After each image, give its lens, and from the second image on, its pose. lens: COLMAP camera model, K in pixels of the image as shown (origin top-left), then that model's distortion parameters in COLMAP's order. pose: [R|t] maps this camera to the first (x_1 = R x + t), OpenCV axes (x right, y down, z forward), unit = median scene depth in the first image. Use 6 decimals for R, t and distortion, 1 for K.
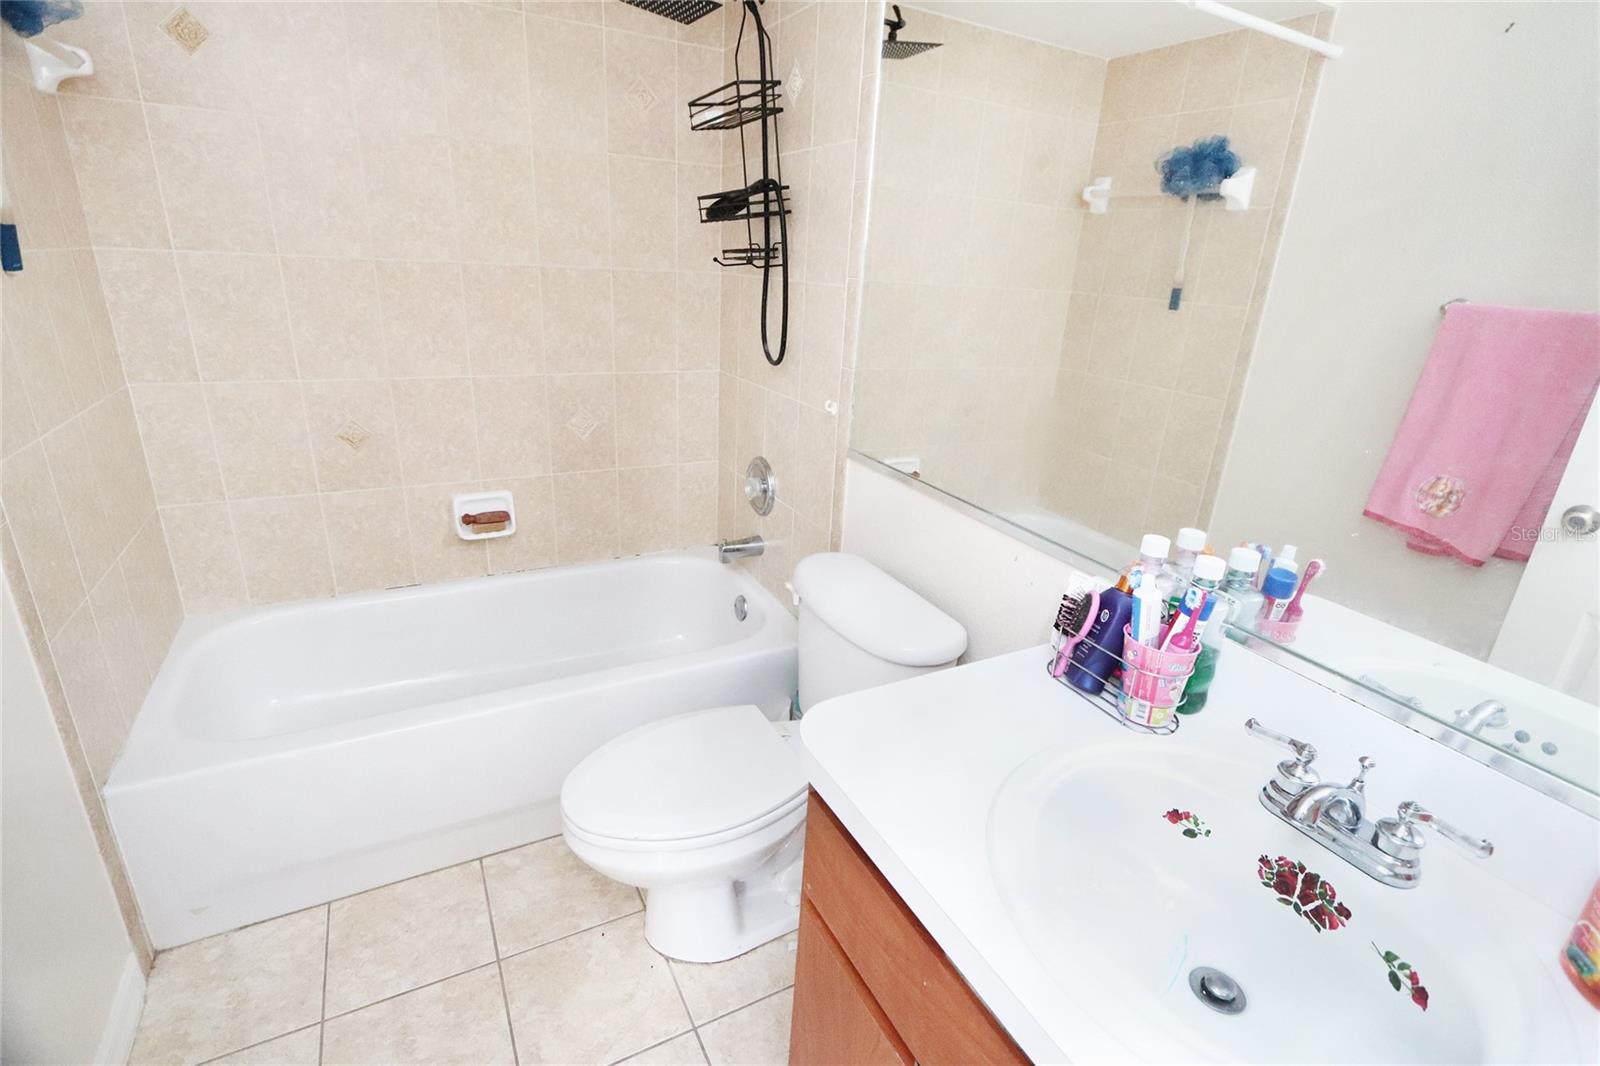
lens RADIAL K [[735.6, 0, 803.7], [0, 735.6, 569.4], [0, 0, 1]] dist [-0.016790, 0.000283]
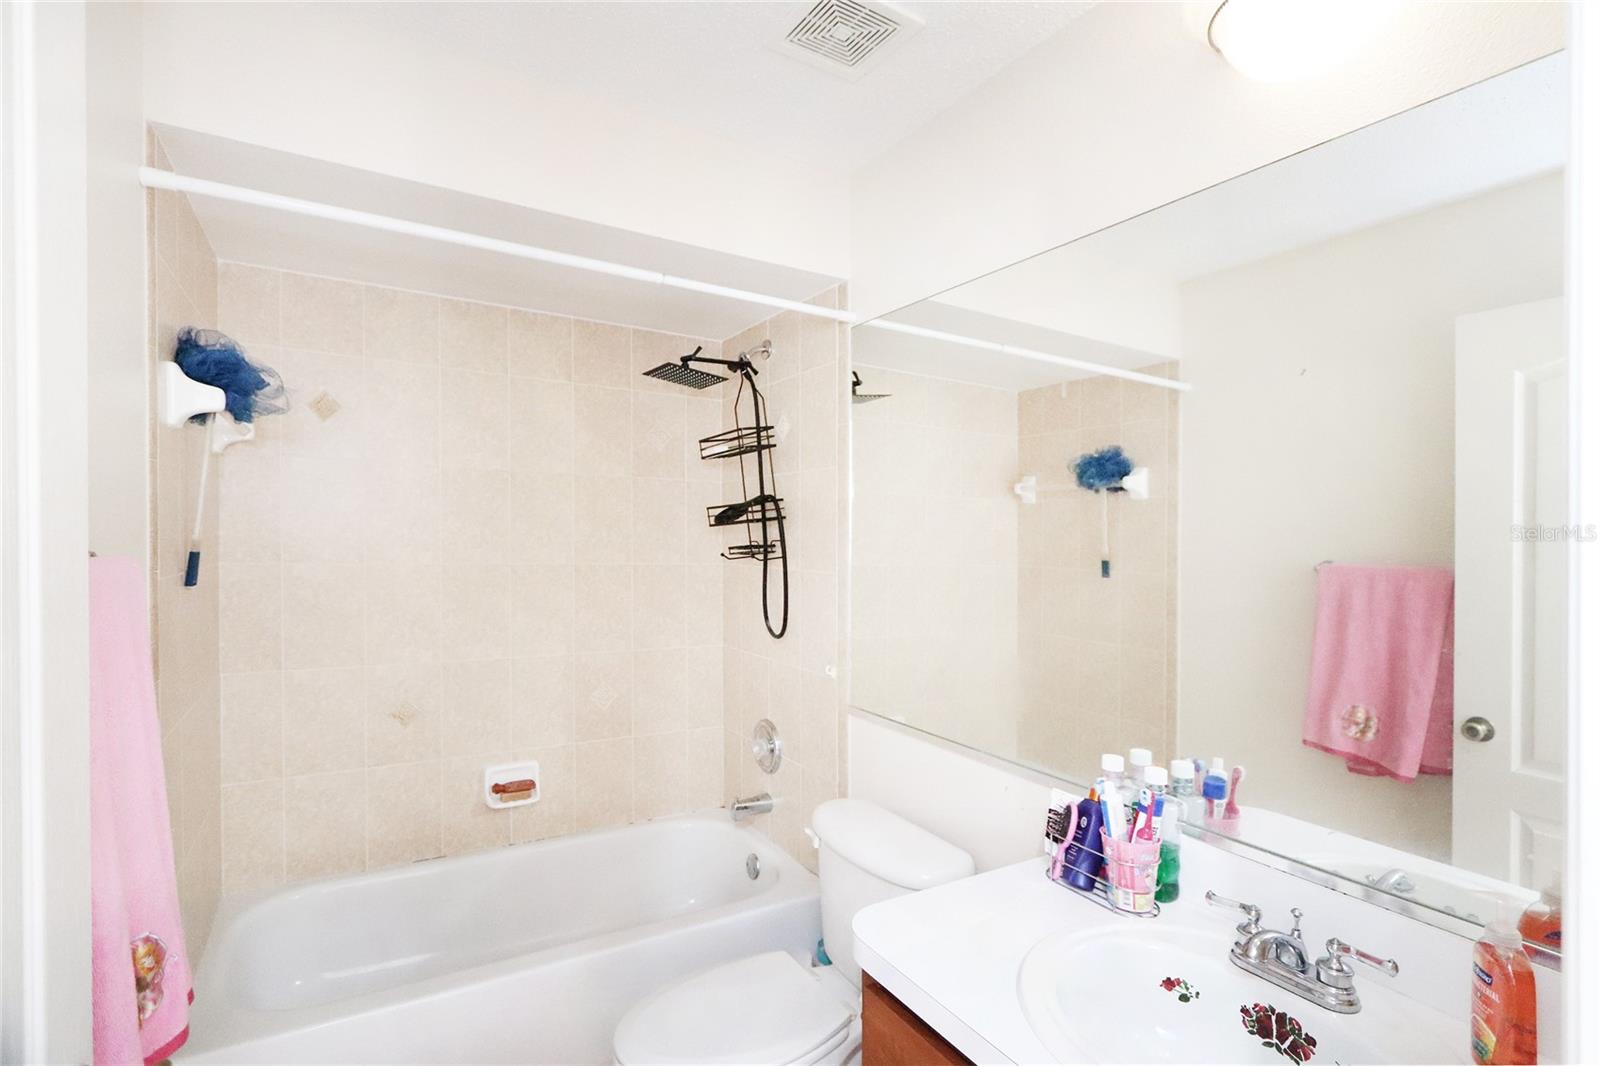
lens RADIAL K [[756.2, 0, 800.0], [0, 756.2, 533.0], [0, 0, 1]] dist [-0.028965, 0.023385]
pose [[0.998279, -0.033890, 0.047856, -0.059477], [0.050112, 0.916870, -0.396028, 0.049294], [-0.030456, 0.397745, 0.916990, -0.181637]]
